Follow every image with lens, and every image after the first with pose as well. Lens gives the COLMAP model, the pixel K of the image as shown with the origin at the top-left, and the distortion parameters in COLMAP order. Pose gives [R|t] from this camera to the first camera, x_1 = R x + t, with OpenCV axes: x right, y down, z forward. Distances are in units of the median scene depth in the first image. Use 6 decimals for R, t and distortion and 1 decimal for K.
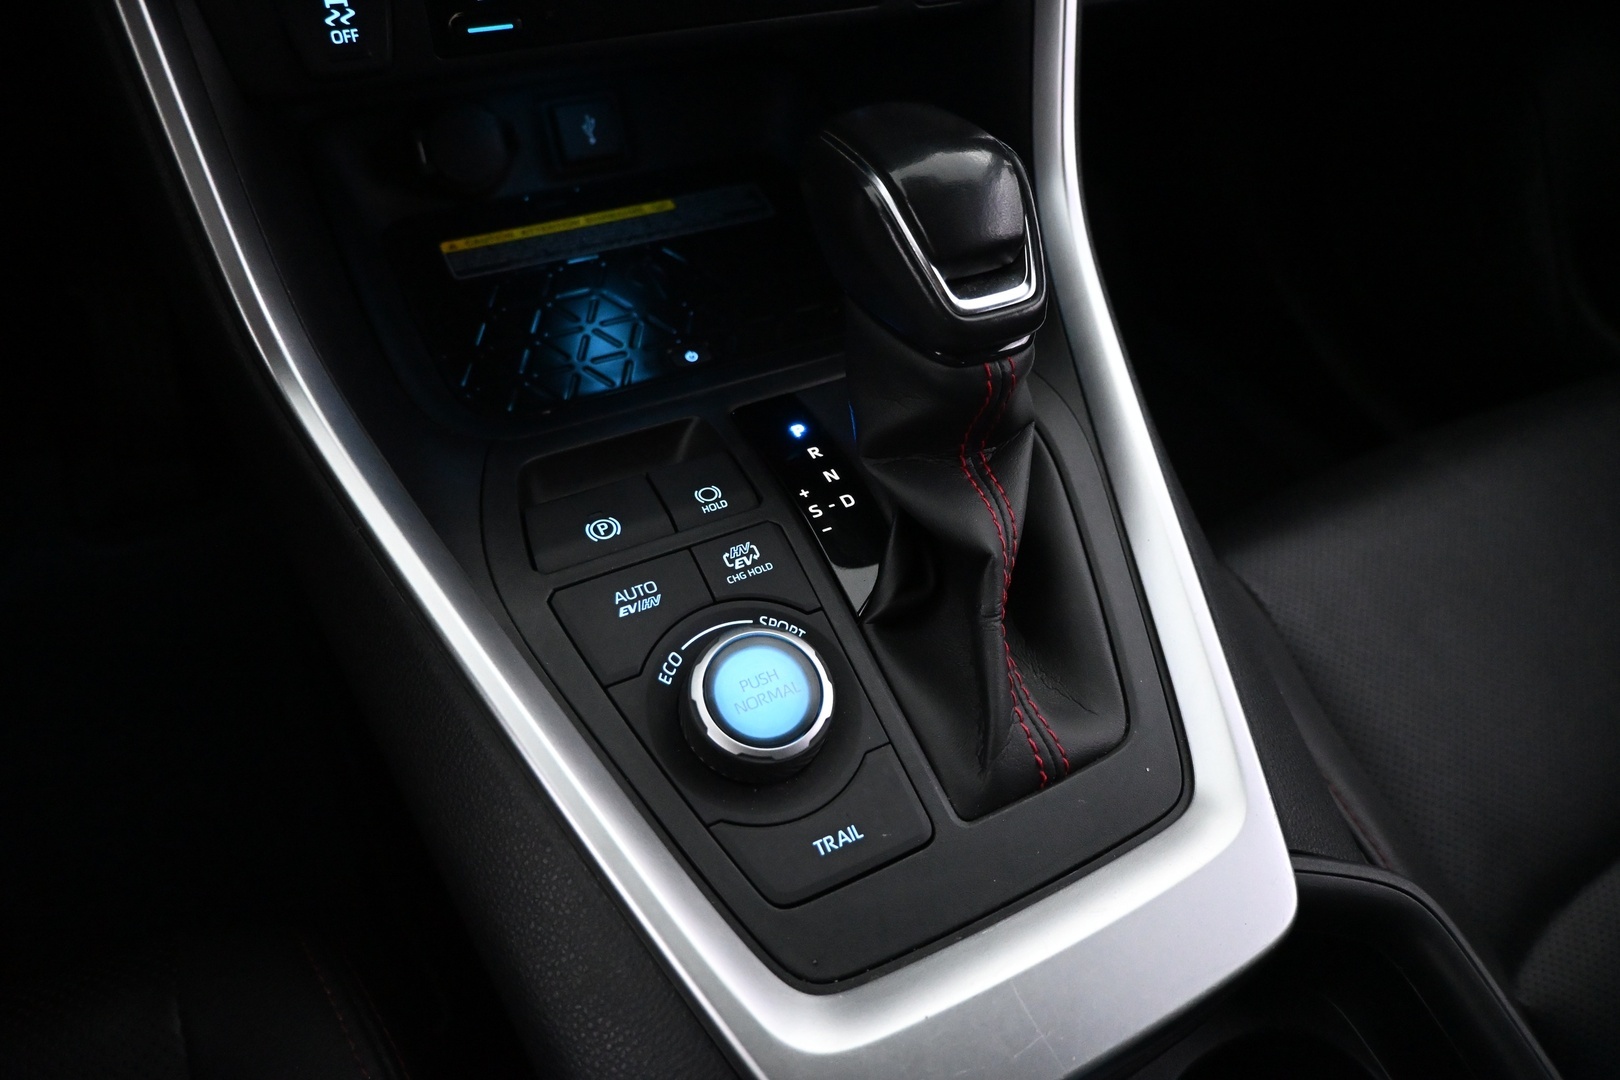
lens RADIAL K [[1097.6, 0, 810.0], [0, 1097.6, 540.0], [0, 0, 1]] dist [-0.002010, -0.001843]
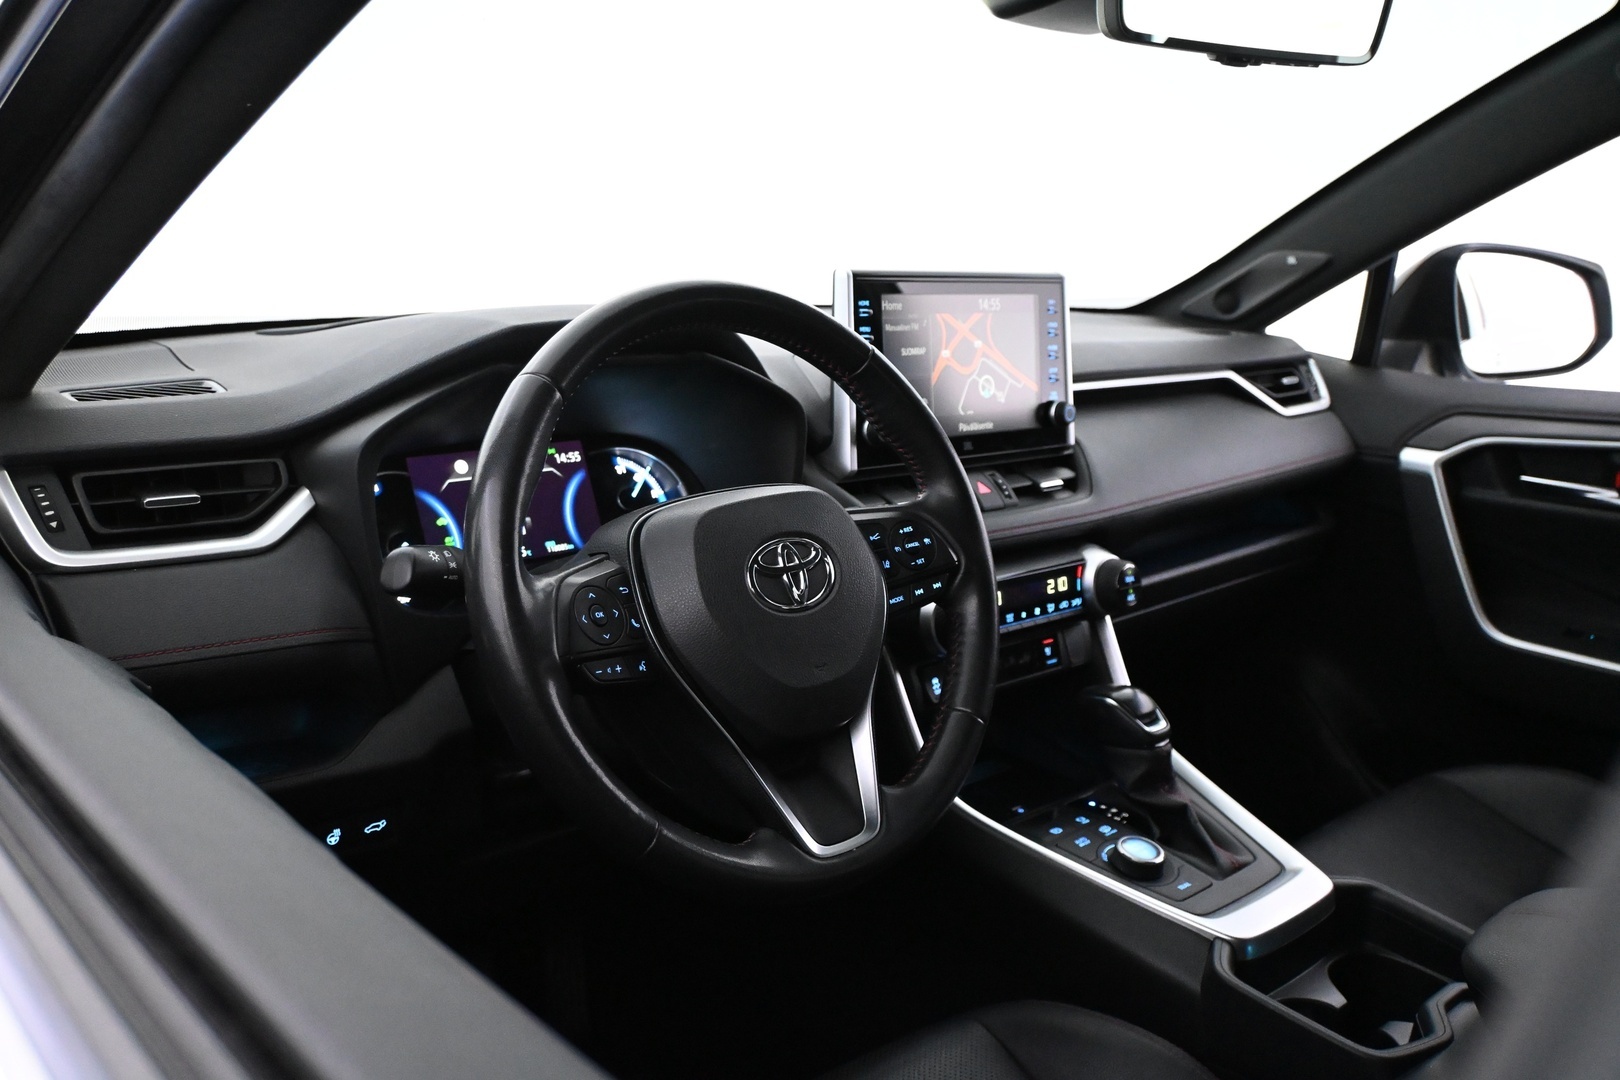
lens RADIAL K [[1388.2, 0, 810.0], [0, 1388.2, 540.0], [0, 0, 1]] dist [0.000388, 0.001837]
pose [[0.962812, -0.144789, 0.228097, -1.112119], [0.254129, 0.771938, -0.582692, 0.985626], [-0.091709, 0.618990, 0.780026, -1.611490]]
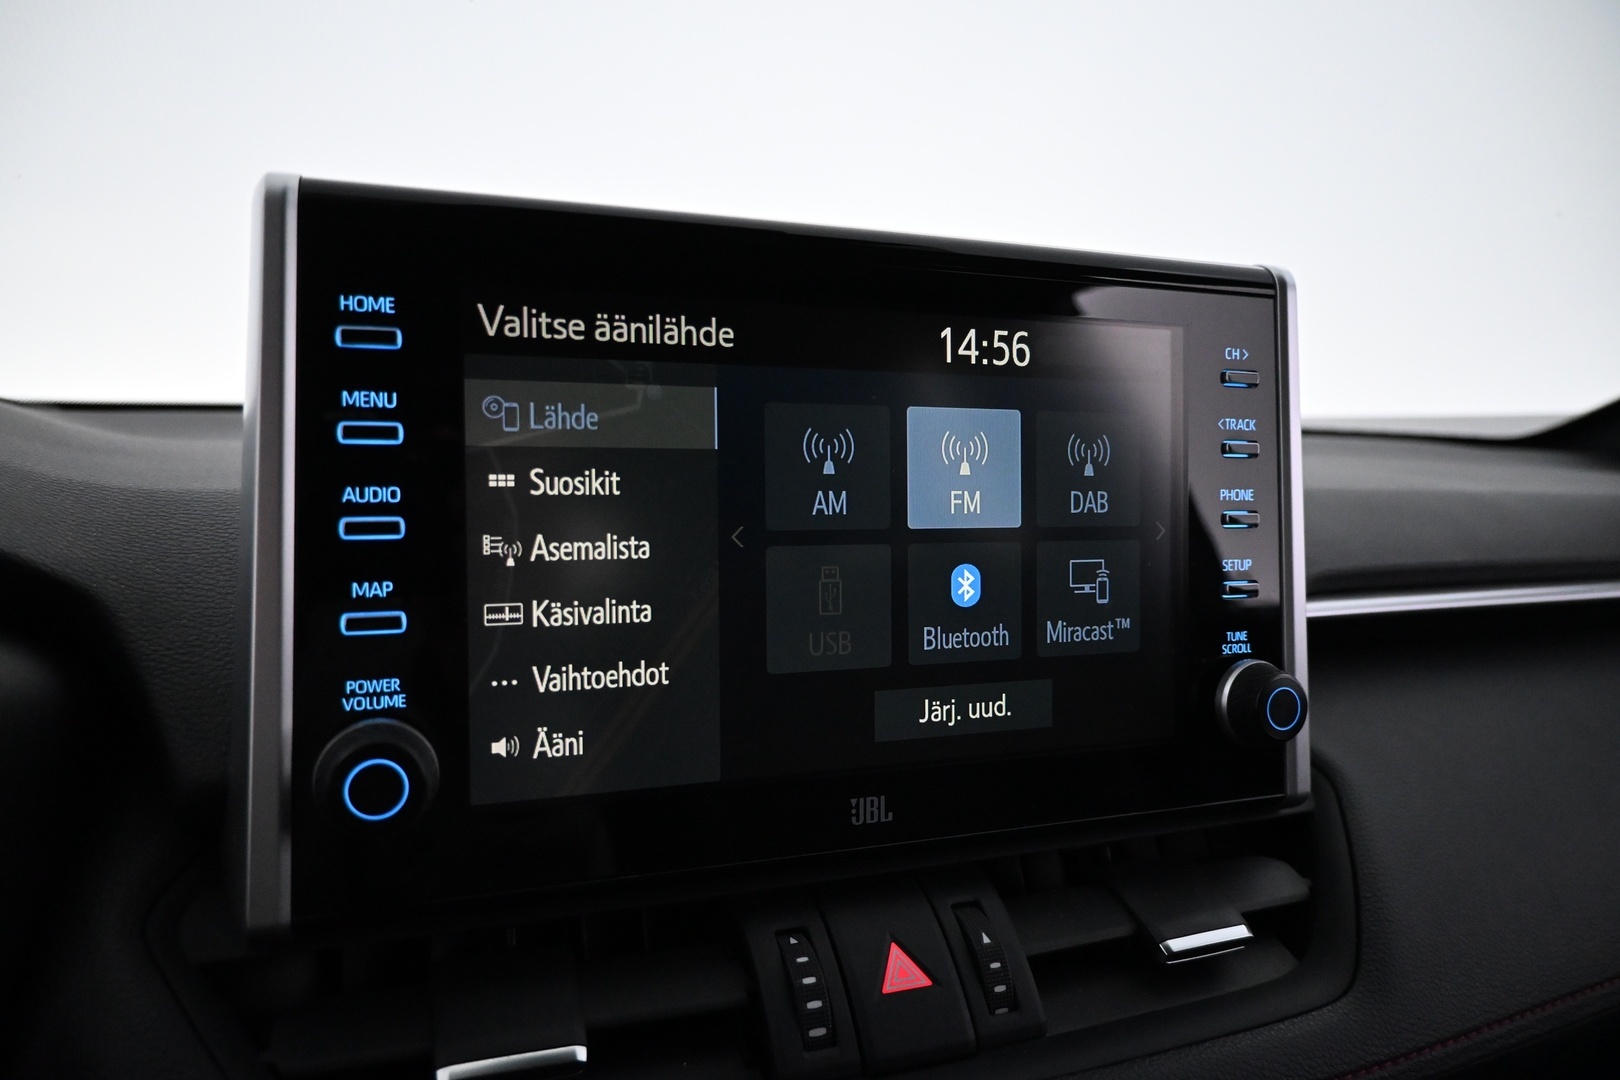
lens RADIAL K [[1097.6, 0, 810.0], [0, 1097.6, 540.0], [0, 0, 1]] dist [-0.002010, -0.001843]
pose [[0.989874, -0.079483, -0.117612, -0.050659], [-0.025291, 0.716530, -0.697097, -0.413502], [0.139680, 0.693013, 0.707264, -0.108478]]
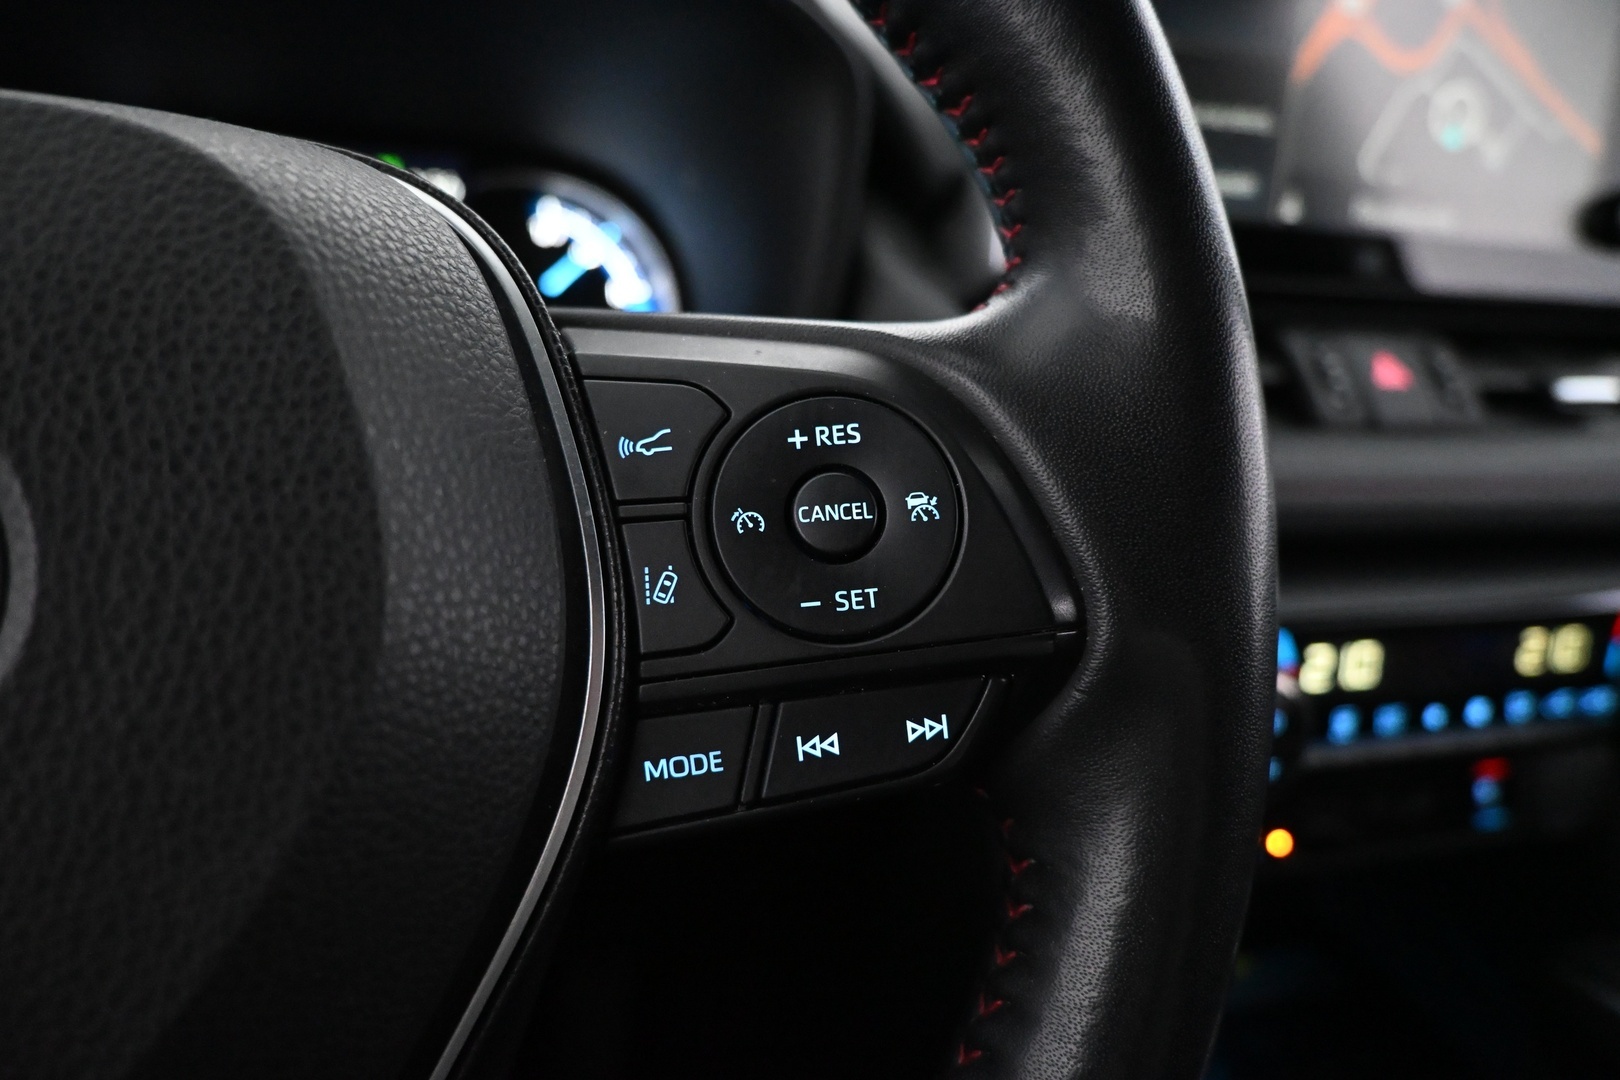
lens RADIAL K [[1097.6, 0, 810.0], [0, 1097.6, 540.0], [0, 0, 1]] dist [-0.002010, -0.001843]
pose [[0.985099, 0.013462, -0.171463, -0.404290], [-0.102931, 0.844834, -0.525035, -0.050820], [0.137789, 0.534860, 0.833630, -0.202572]]
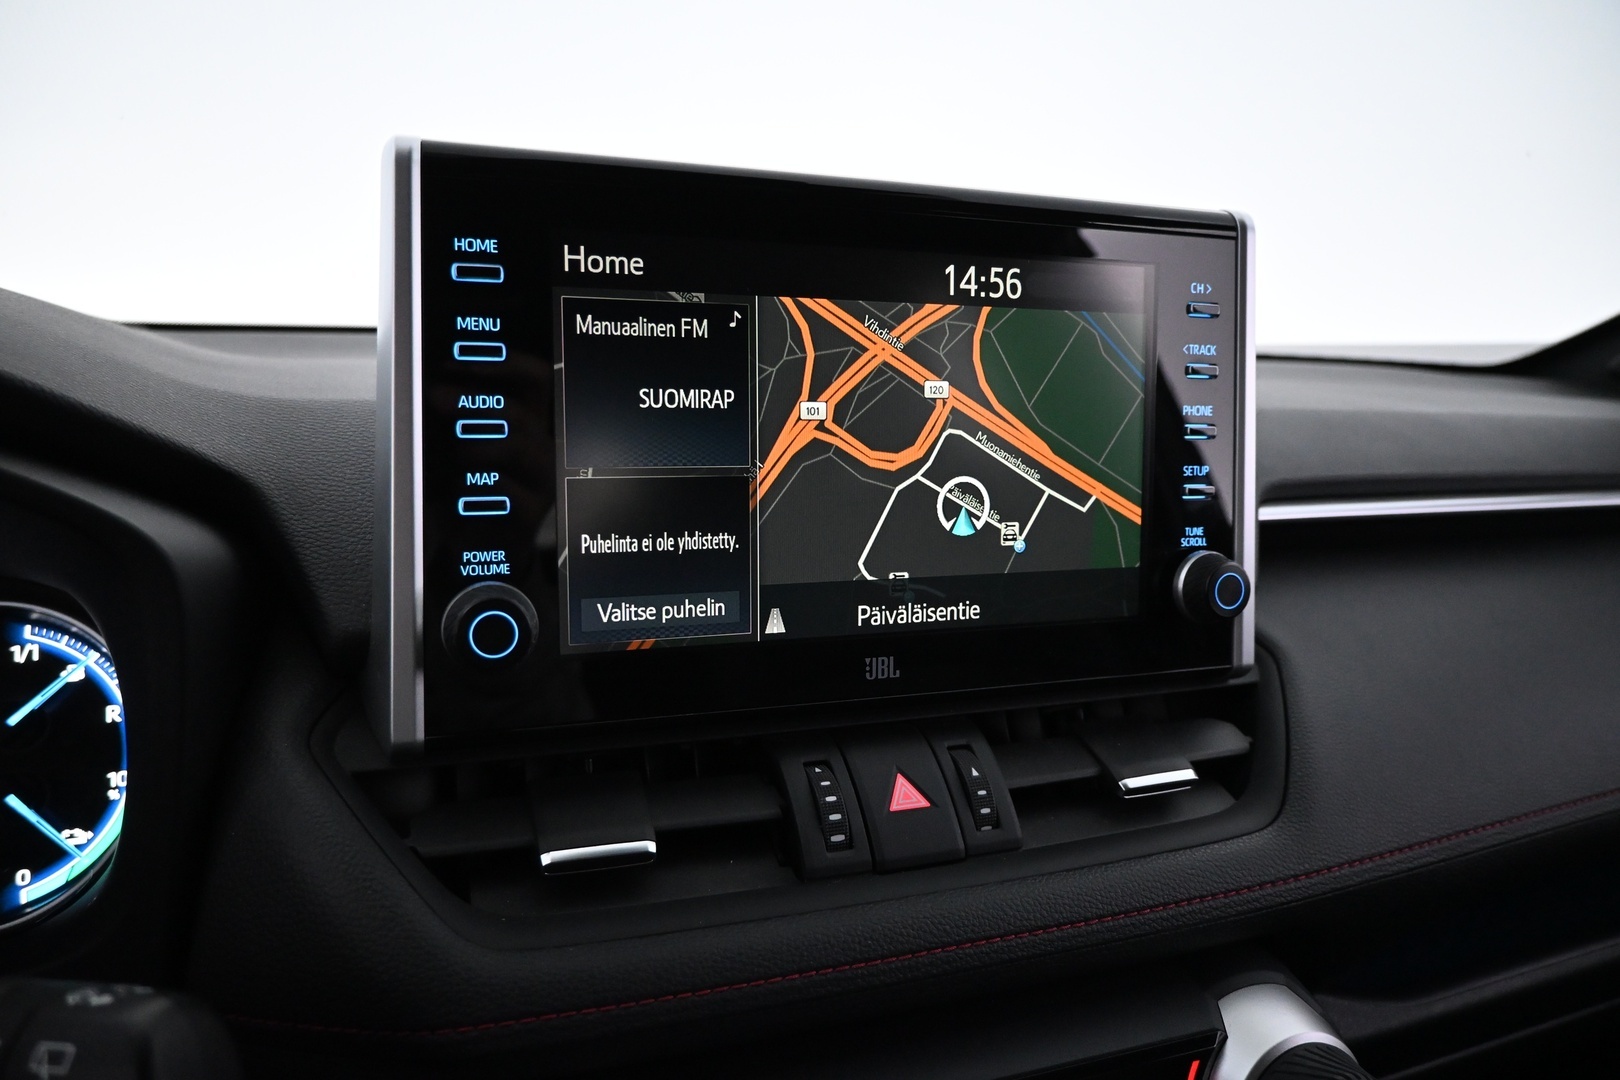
lens RADIAL K [[1097.6, 0, 810.0], [0, 1097.6, 540.0], [0, 0, 1]] dist [-0.002010, -0.001843]
pose [[0.989464, -0.064070, -0.129832, -0.046715], [-0.035665, 0.761254, -0.647473, -0.304945], [0.140319, 0.645281, 0.750948, -0.196386]]
